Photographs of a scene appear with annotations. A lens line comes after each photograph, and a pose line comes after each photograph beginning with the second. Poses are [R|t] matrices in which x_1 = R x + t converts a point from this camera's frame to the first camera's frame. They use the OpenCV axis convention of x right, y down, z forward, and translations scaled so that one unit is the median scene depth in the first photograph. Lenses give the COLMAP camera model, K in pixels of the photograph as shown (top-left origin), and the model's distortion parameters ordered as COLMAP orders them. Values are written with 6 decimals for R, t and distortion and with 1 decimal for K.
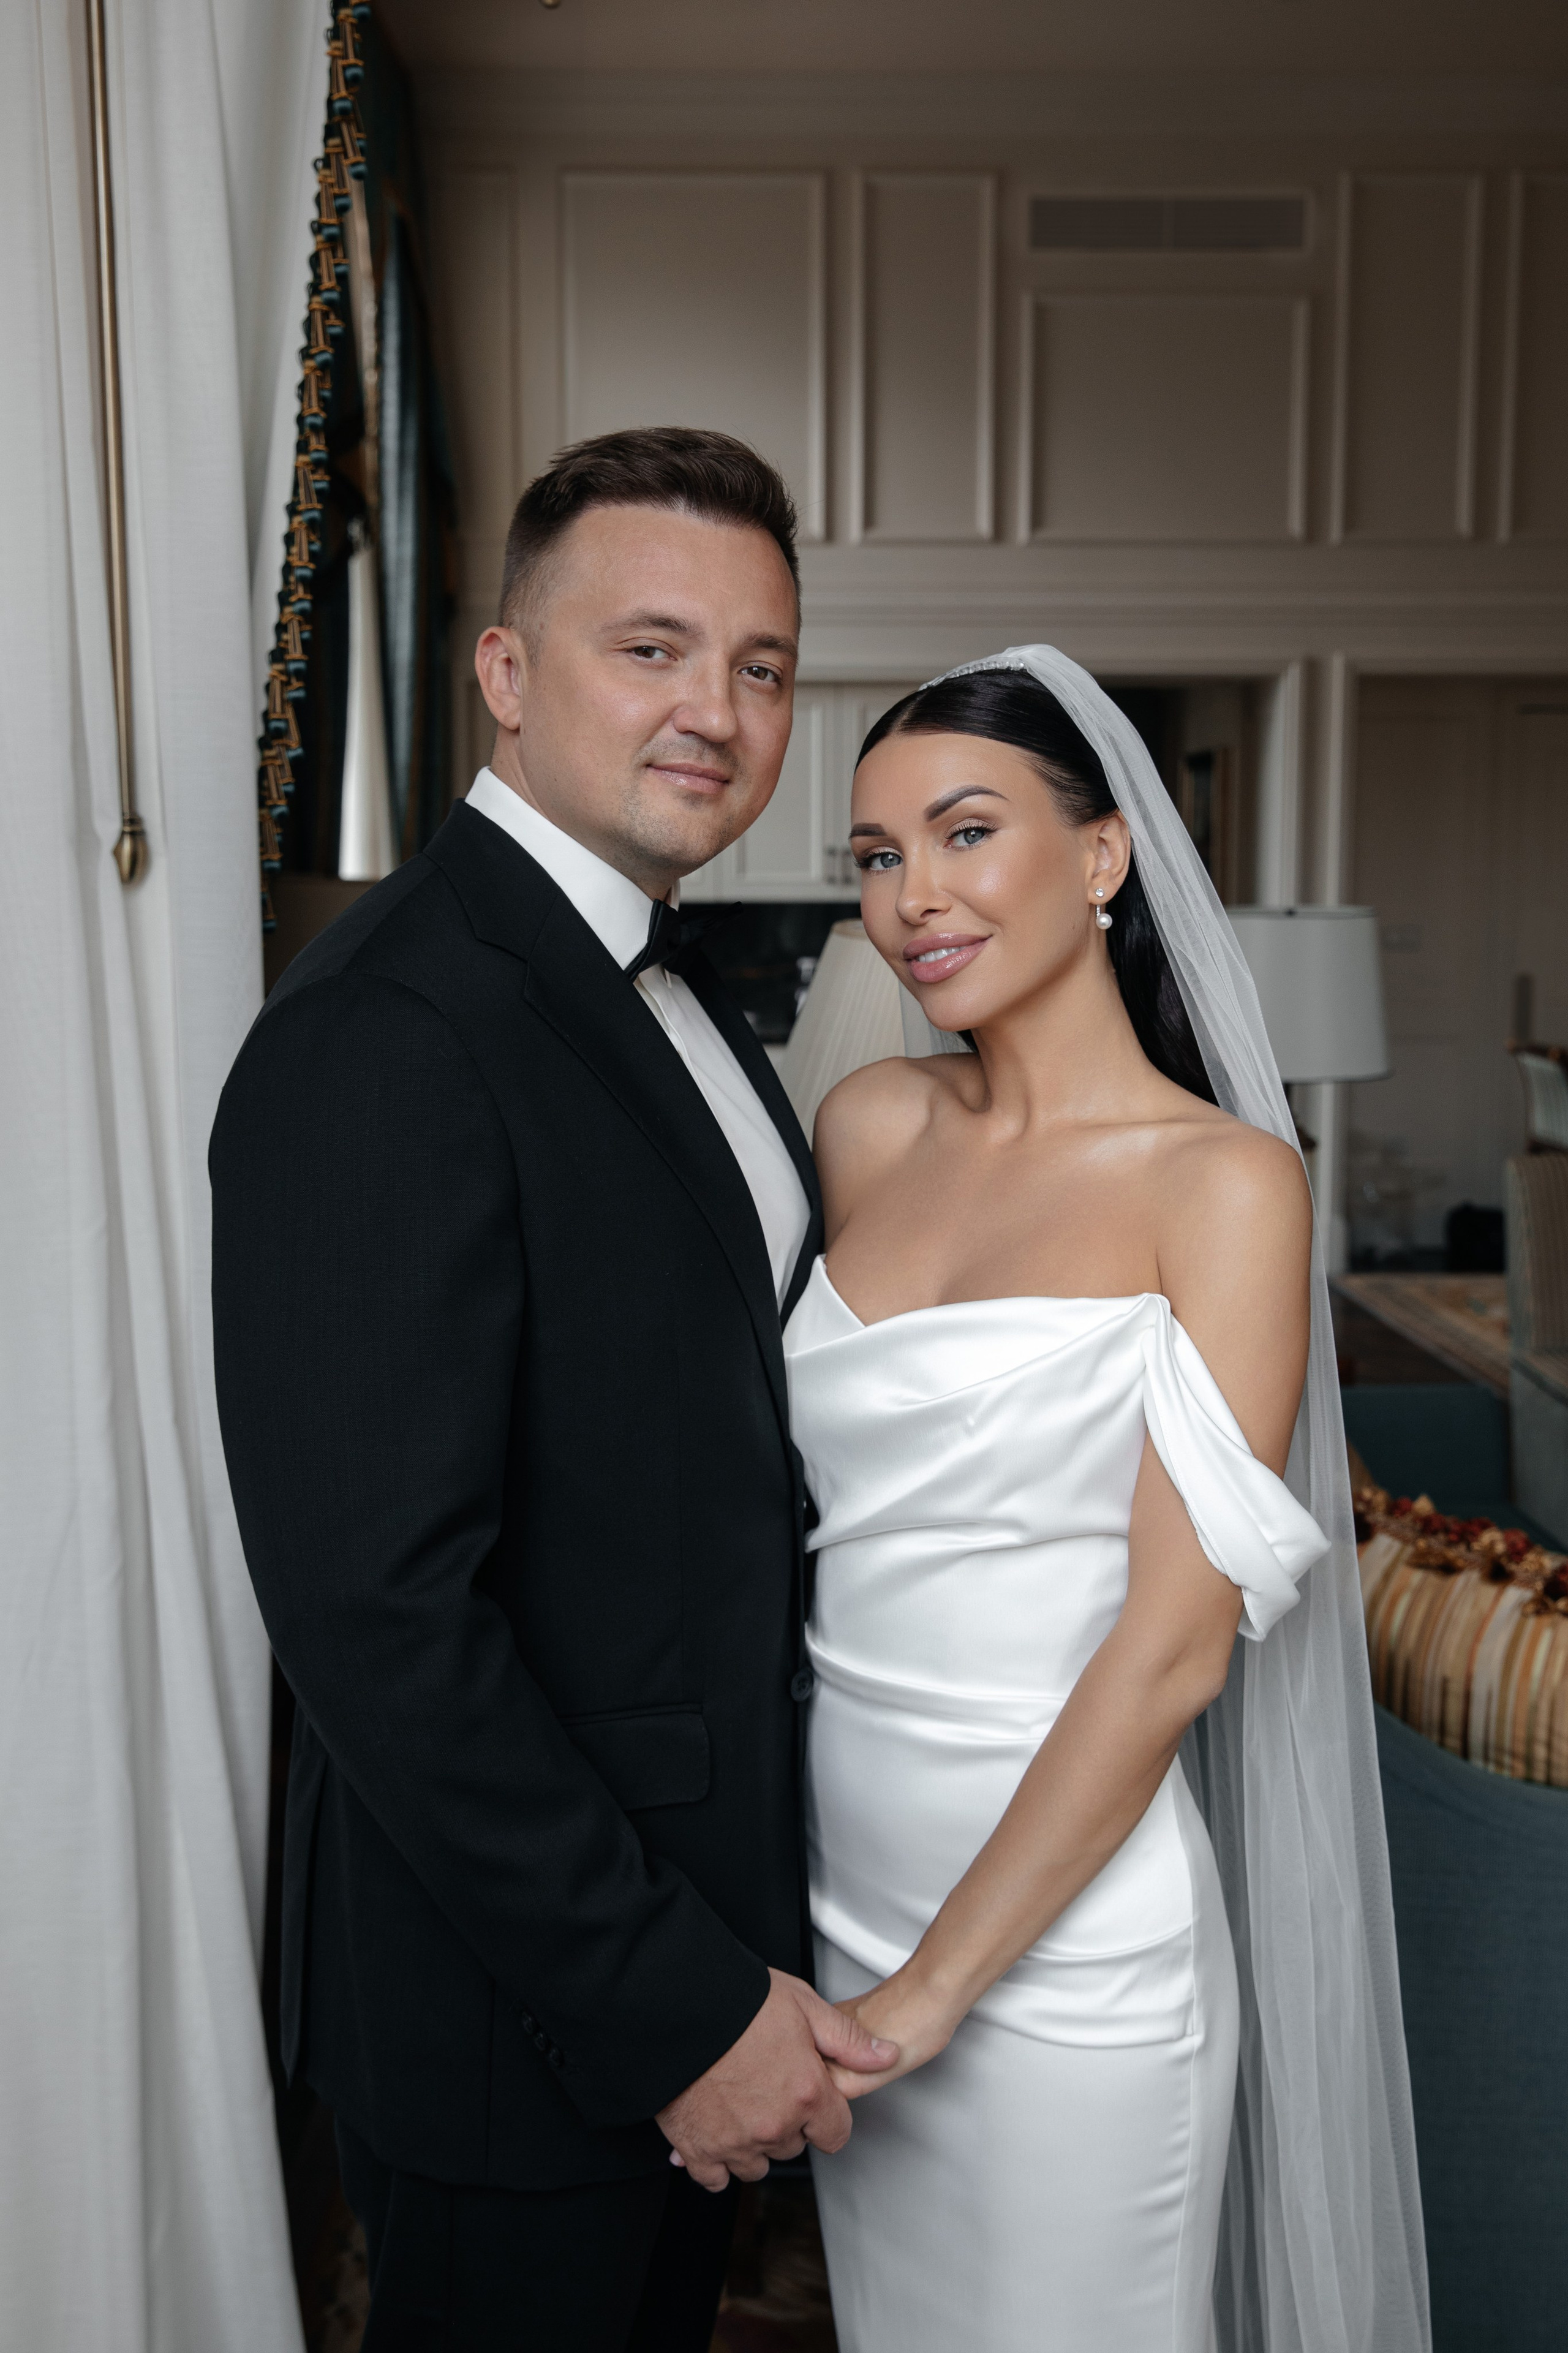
lens RADIAL K [[3126.1, 0, 784.0], [0, 3126.1, 1176.5], [0, 0, 1]] dist [0.029962, 0.125282]
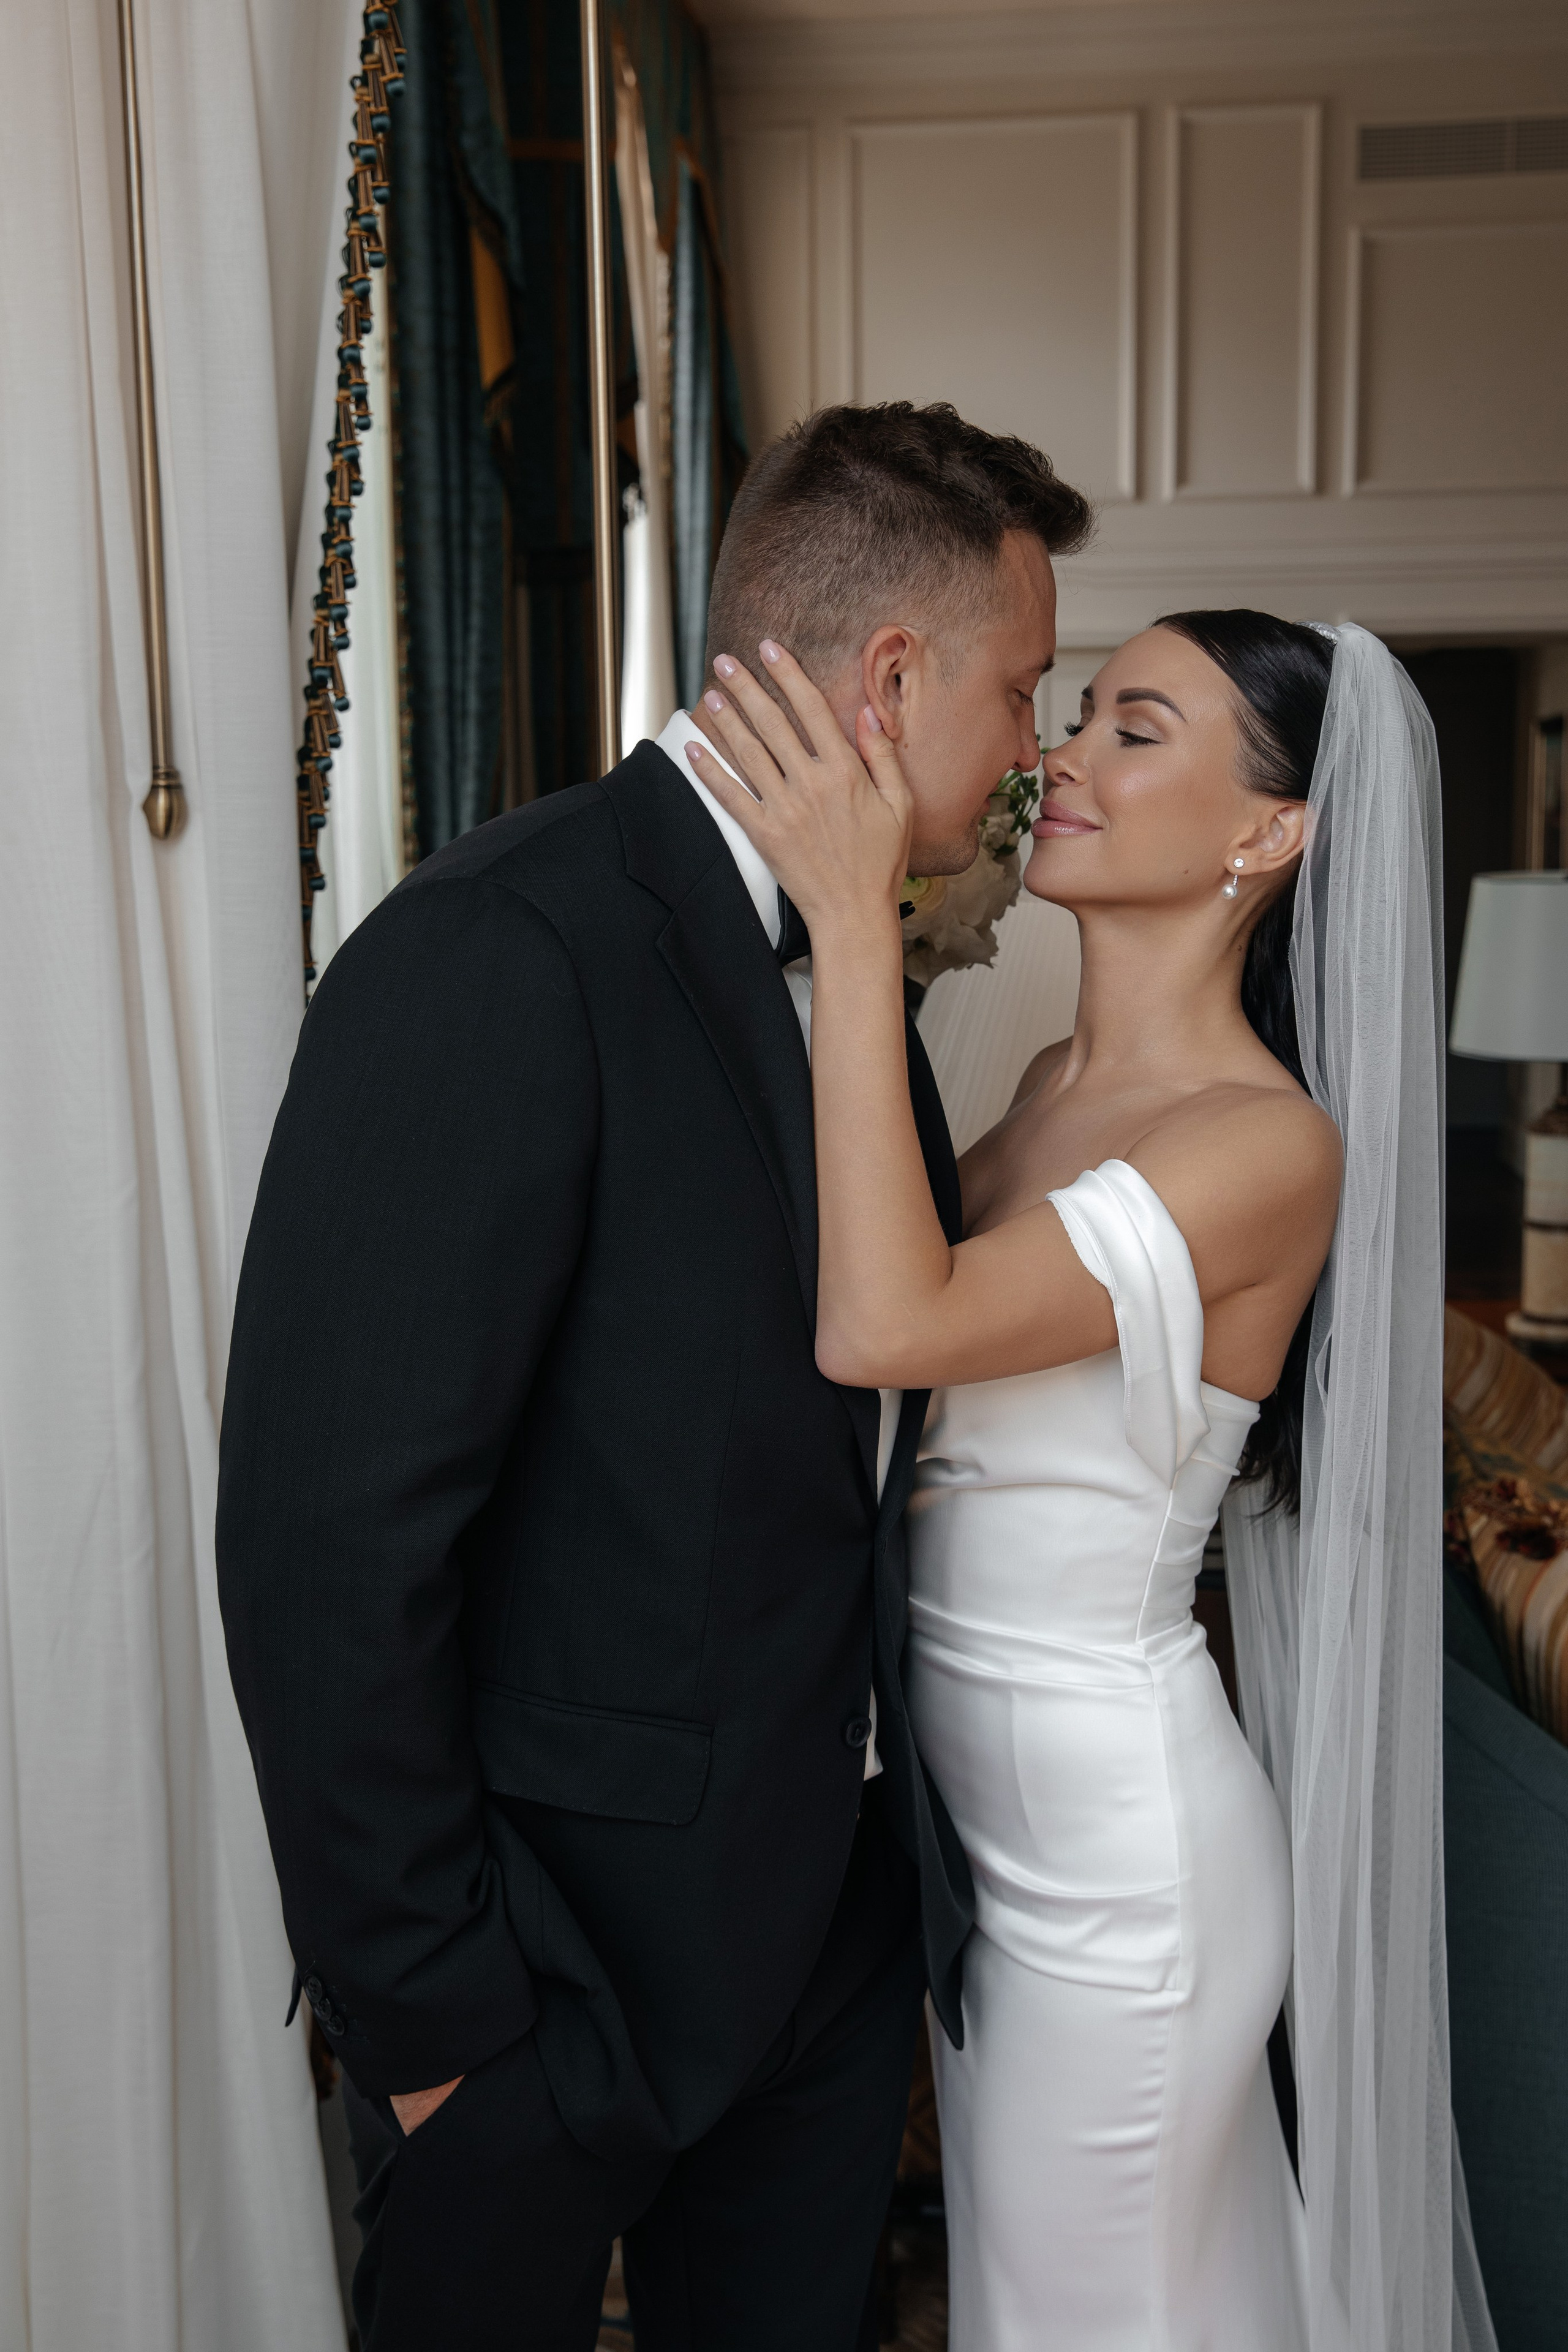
lens RADIAL K [[3125.0, 0, 784.0], [0, 3125.0, 1176.0], [0, 0, 1]] dist [0.029962, 0.125282]
pose [[0.983276, 0.011858, -0.181737, 0.154517], [-0.012295, 0.999924, -0.001276, 0.009109], [0.181708, 0.003489, 0.983346, 0.085474]]
